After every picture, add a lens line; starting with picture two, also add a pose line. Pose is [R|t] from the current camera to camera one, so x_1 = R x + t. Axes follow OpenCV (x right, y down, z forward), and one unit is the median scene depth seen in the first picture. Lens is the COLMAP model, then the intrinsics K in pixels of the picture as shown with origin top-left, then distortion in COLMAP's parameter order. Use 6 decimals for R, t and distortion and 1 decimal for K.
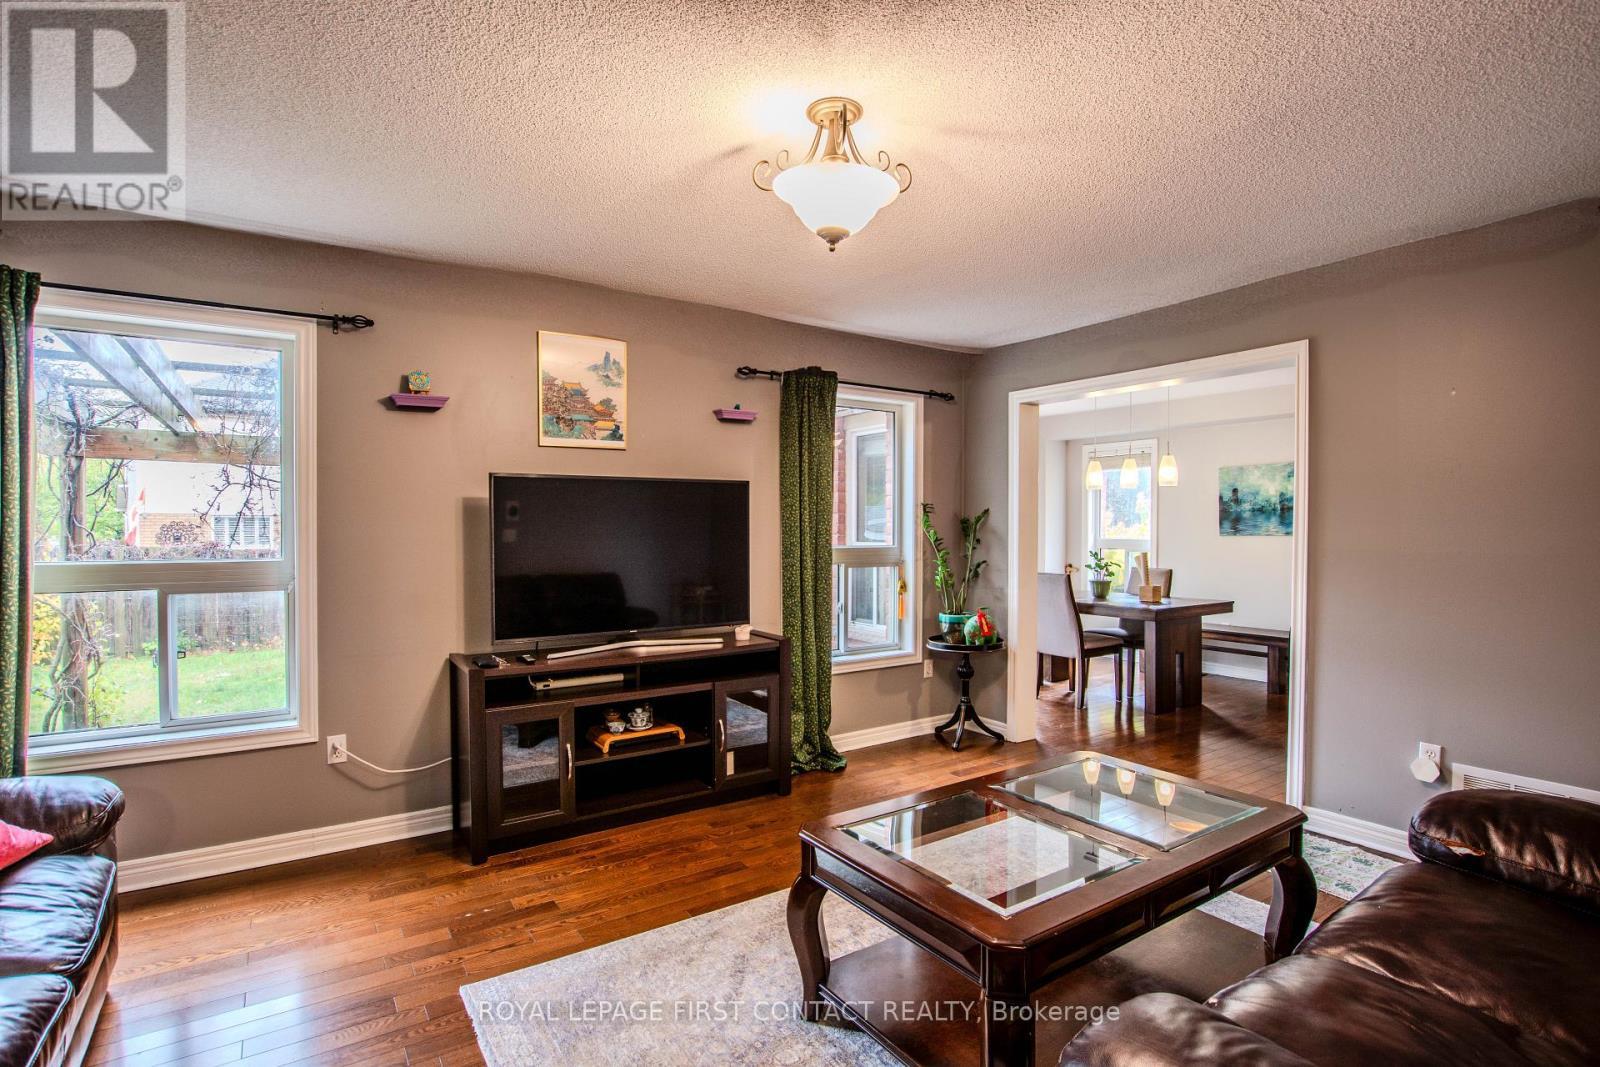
lens RADIAL K [[773.2, 0, 799.2], [0, 773.2, 531.4], [0, 0, 1]] dist [-0.001488, -0.000268]
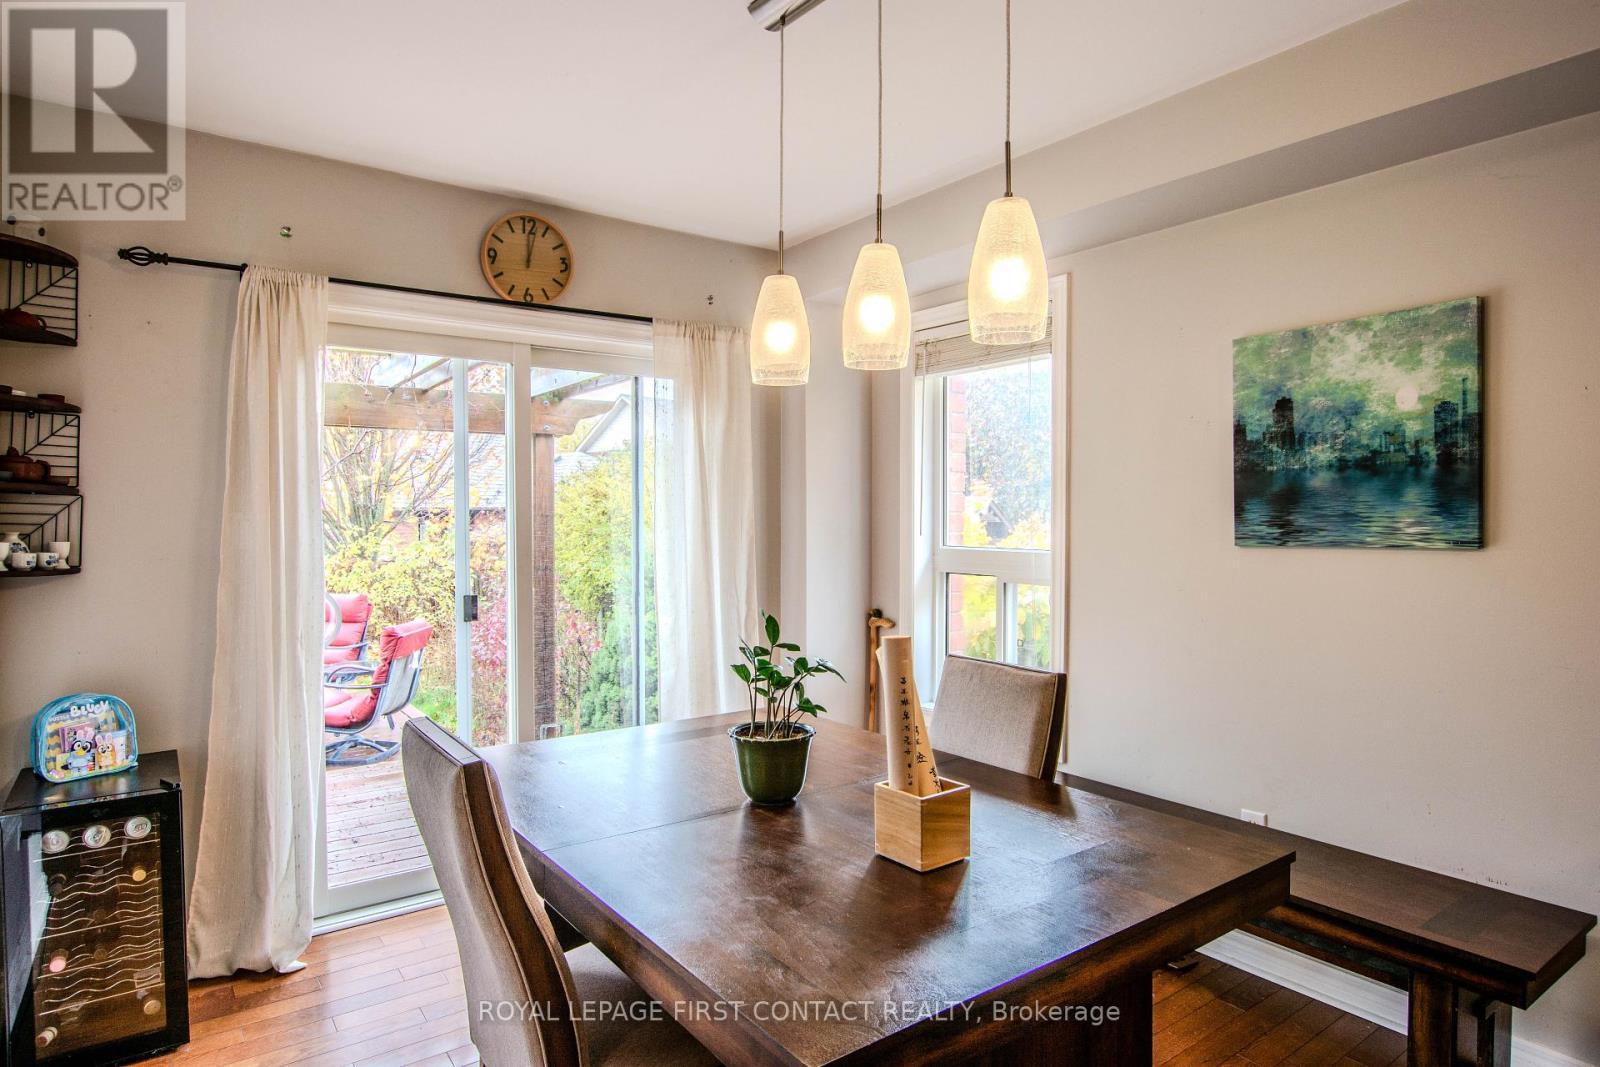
lens RADIAL K [[896.7, 0, 799.2], [0, 896.7, 528.0], [0, 0, 1]] dist [-0.003009, 0.005008]
pose [[0.999085, -0.000809, 0.042753, 0.355691], [0.000448, 0.999964, 0.008459, -0.005691], [-0.042758, -0.008432, 0.999050, 0.651779]]
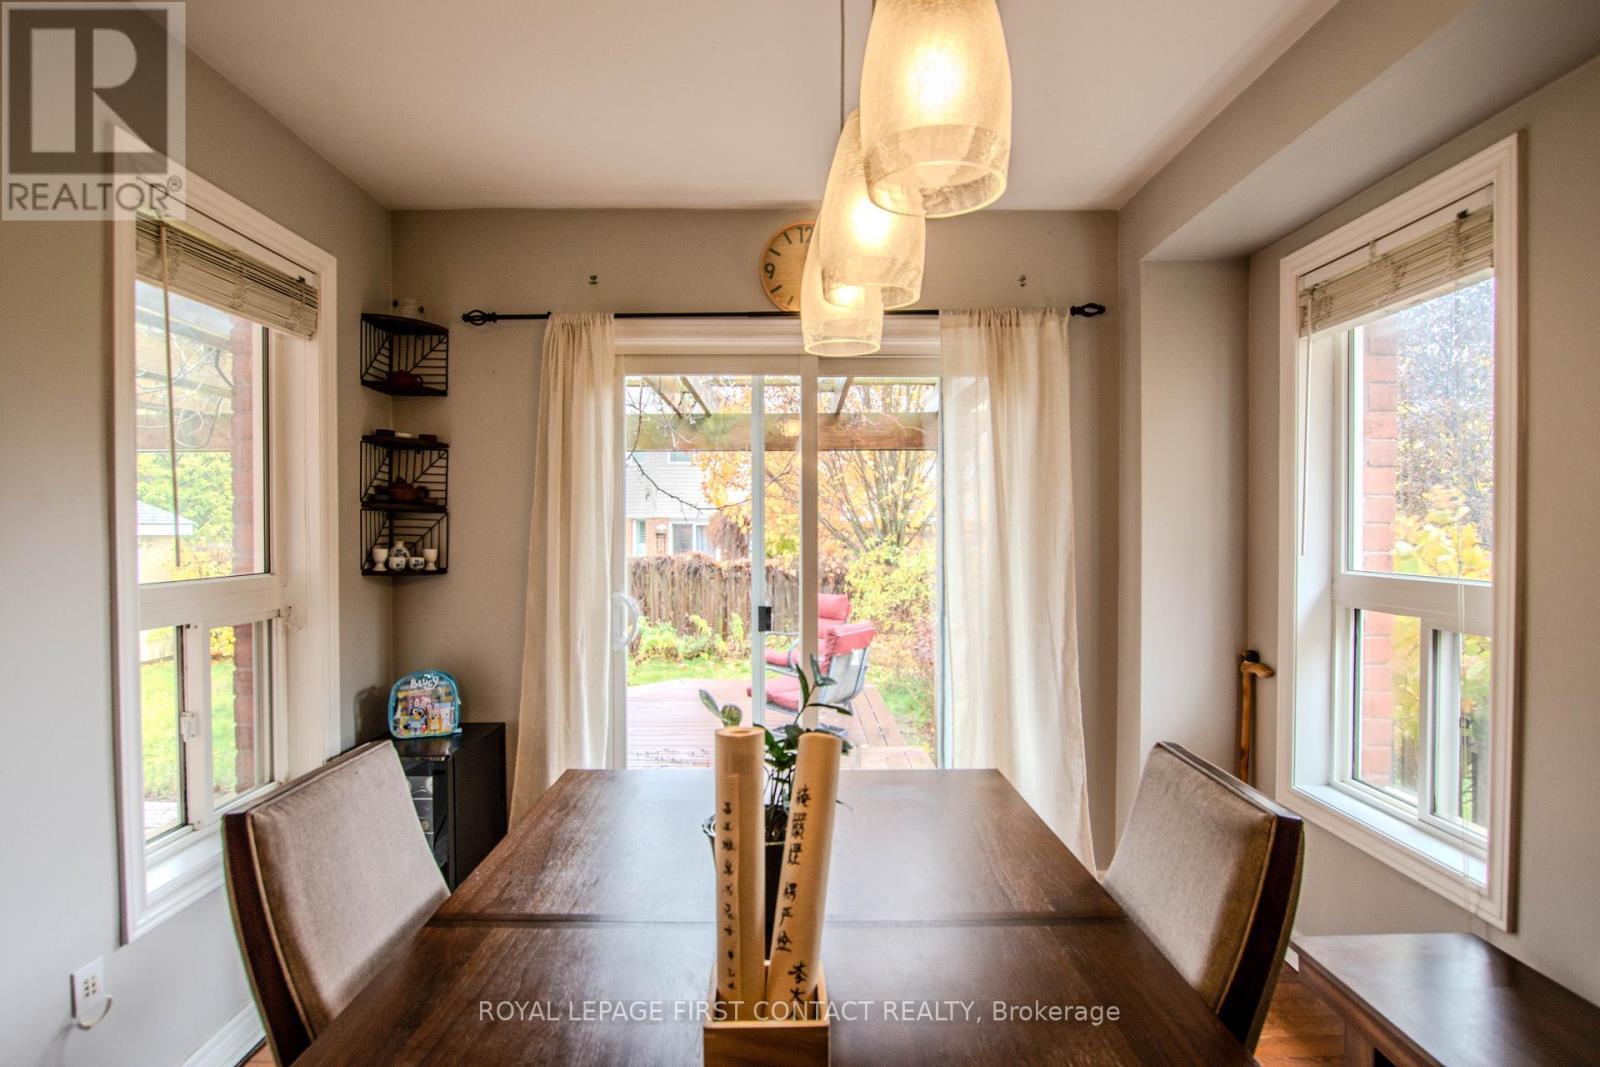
lens RADIAL K [[822.7, 0, 801.6], [0, 822.7, 536.5], [0, 0, 1]] dist [-0.012628, 0.000914]
pose [[0.841883, 0.004110, -0.539644, 0.461807], [-0.001632, 0.999986, 0.005070, -0.006269], [0.539658, -0.003387, 0.841878, 0.769726]]
